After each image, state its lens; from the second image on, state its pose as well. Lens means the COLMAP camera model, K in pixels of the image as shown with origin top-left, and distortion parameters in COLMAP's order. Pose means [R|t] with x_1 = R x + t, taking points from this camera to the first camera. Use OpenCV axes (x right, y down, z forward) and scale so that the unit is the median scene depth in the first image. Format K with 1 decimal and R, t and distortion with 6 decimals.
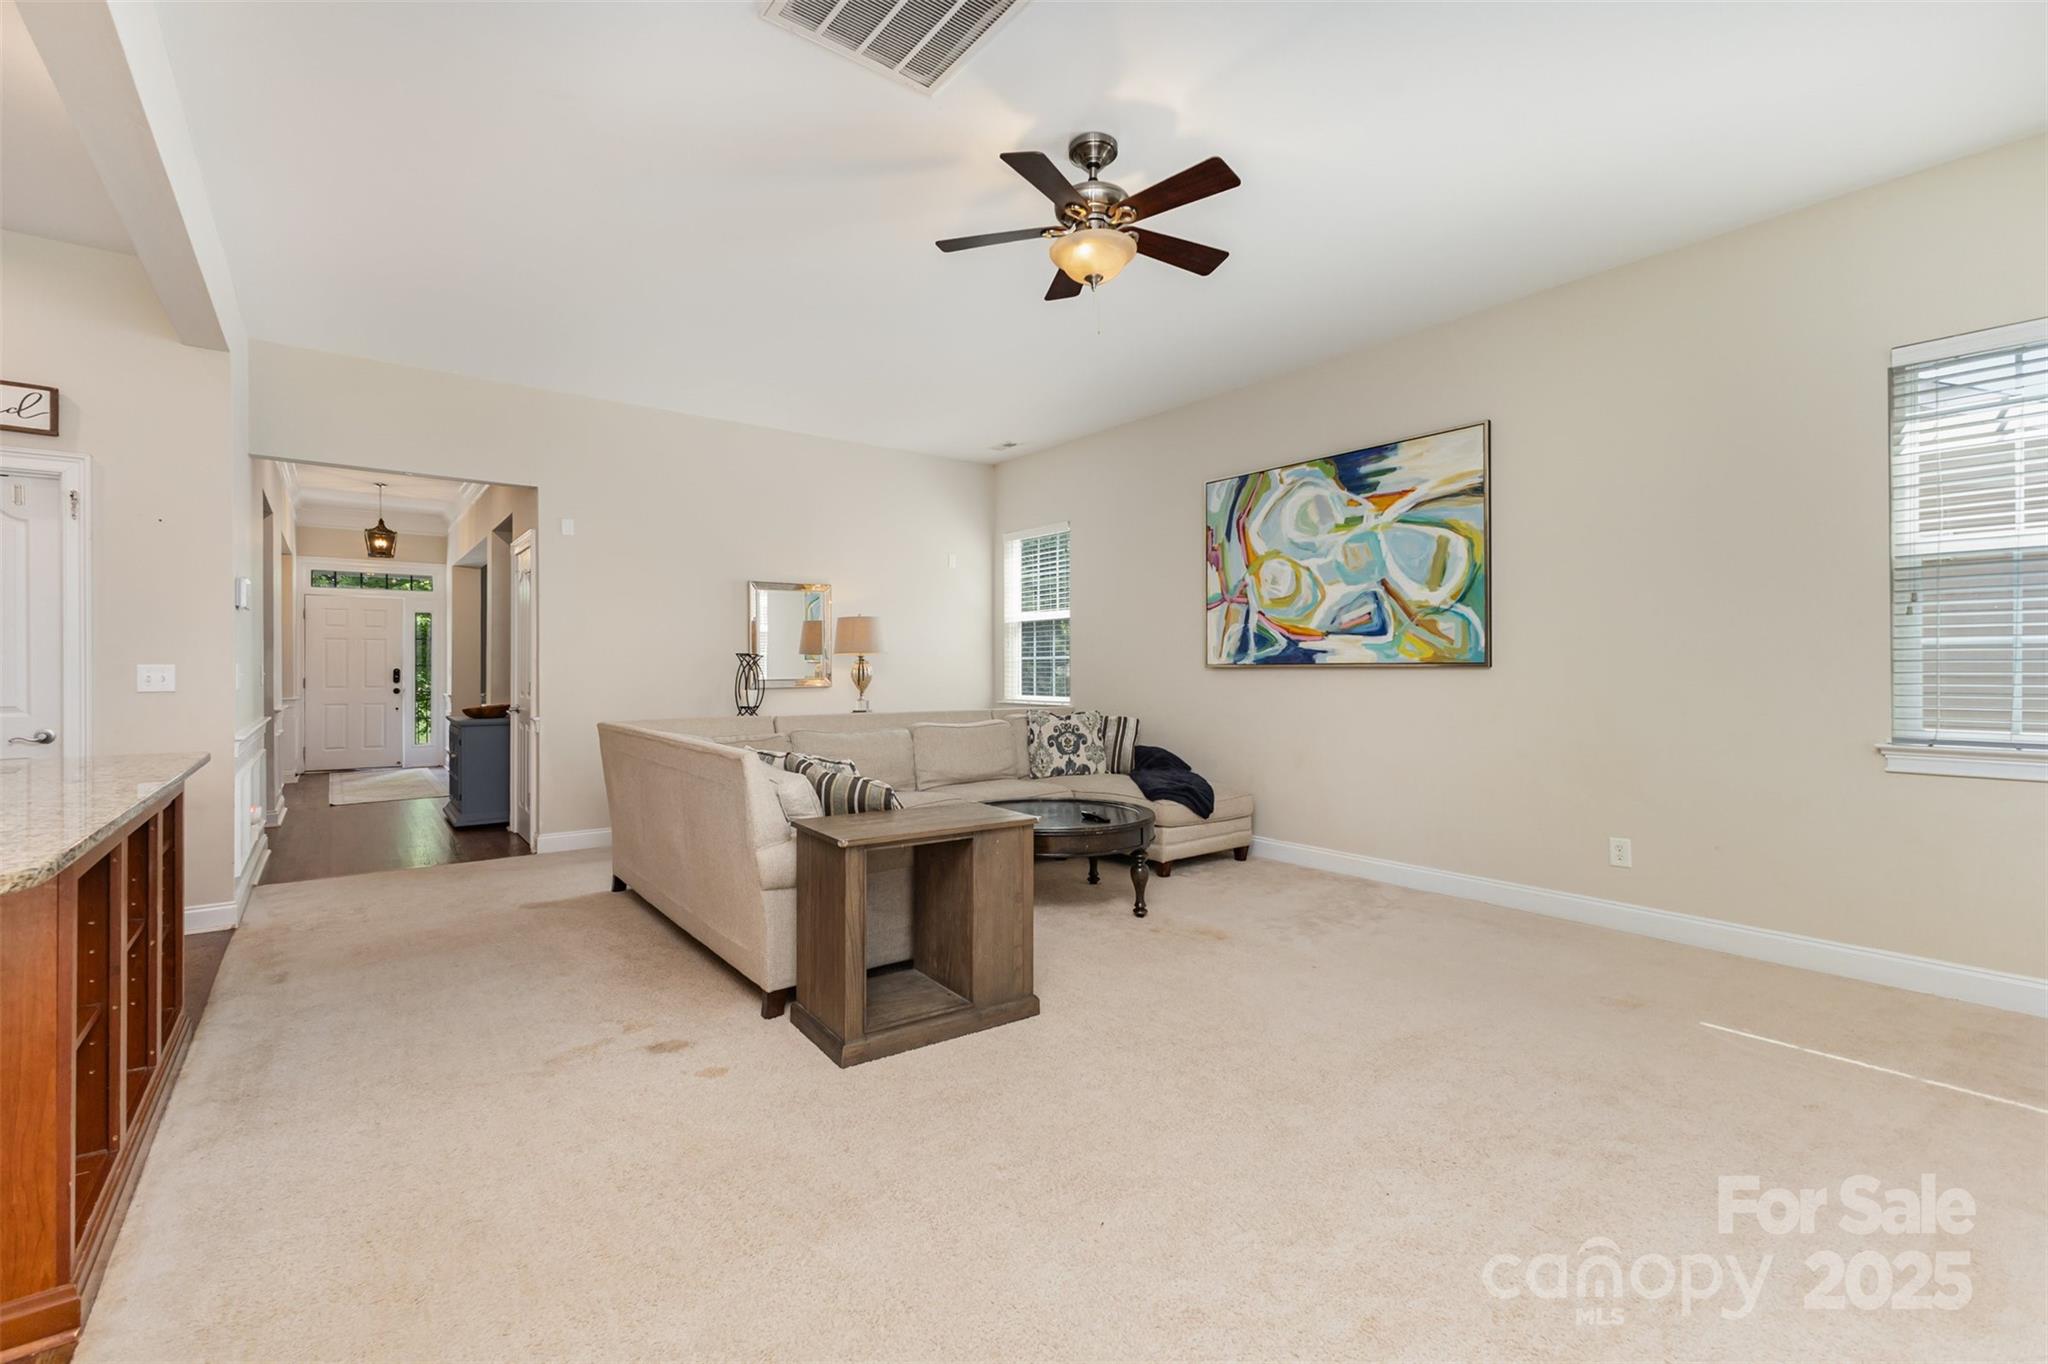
lens RADIAL K [[890.2, 0, 1028.6], [0, 890.2, 666.5], [0, 0, 1]] dist [0.011488, -0.000096]
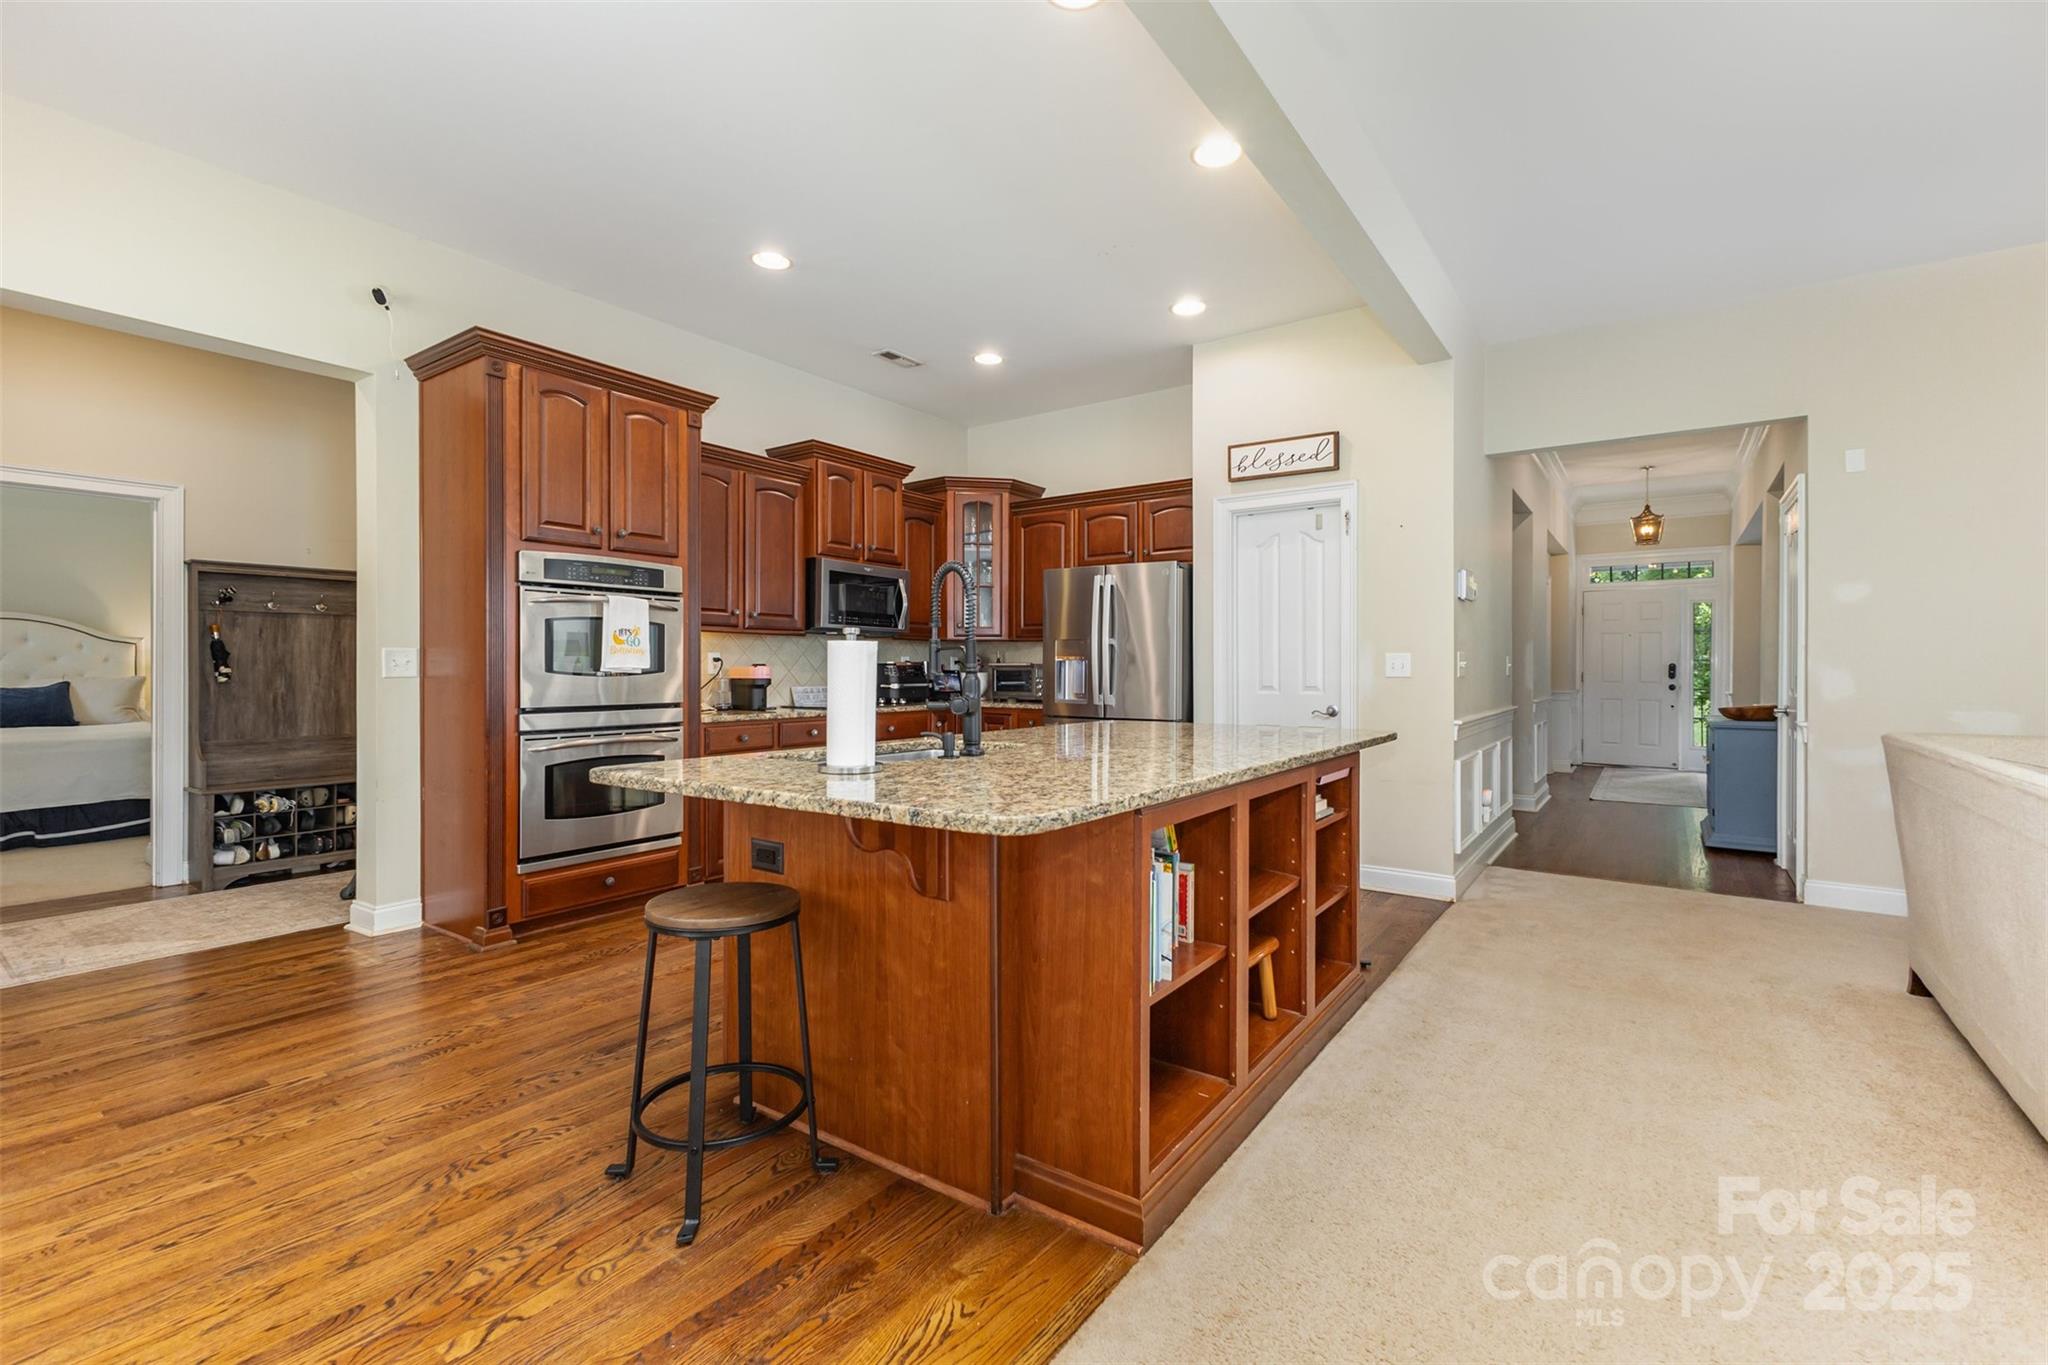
lens RADIAL K [[890.2, 0, 1028.6], [0, 890.2, 667.0], [0, 0, 1]] dist [0.011488, -0.000096]
pose [[0.292584, 0.001360, -0.956239, -0.019555], [-0.000525, 0.999999, 0.001262, 0.010480], [0.956240, 0.000133, 0.292584, 0.166968]]
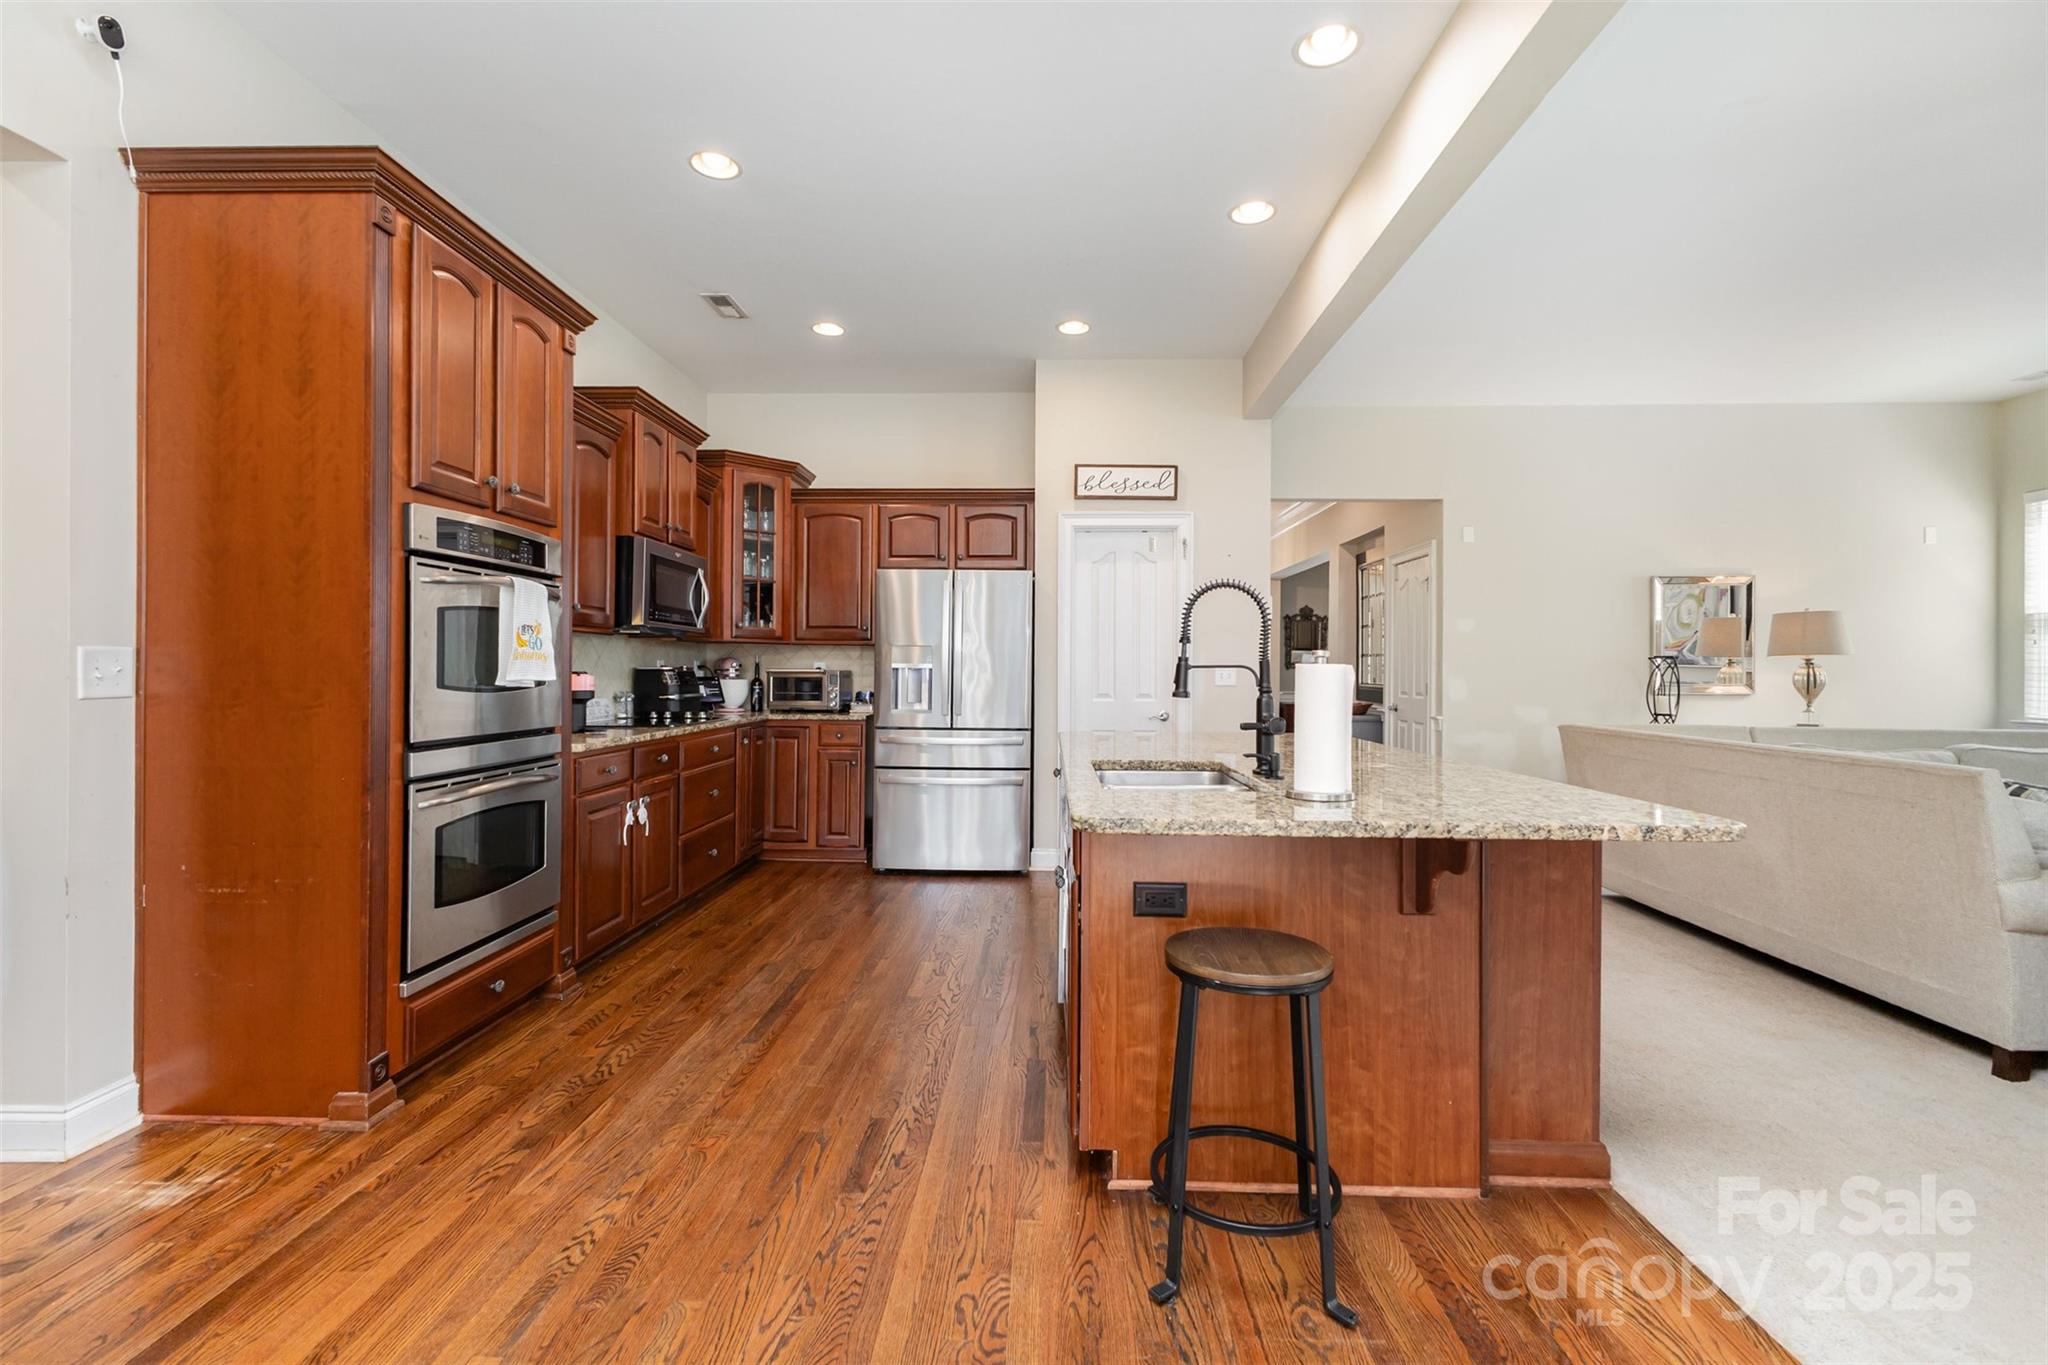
lens RADIAL K [[914.2, 0, 1021.6], [0, 914.2, 660.5], [0, 0, 1]] dist [0.010890, -0.000015]
pose [[0.769651, 0.002372, -0.638460, -0.257388], [-0.008377, 0.999945, -0.006384, 0.001812], [0.638409, 0.010262, 0.769629, -0.166633]]
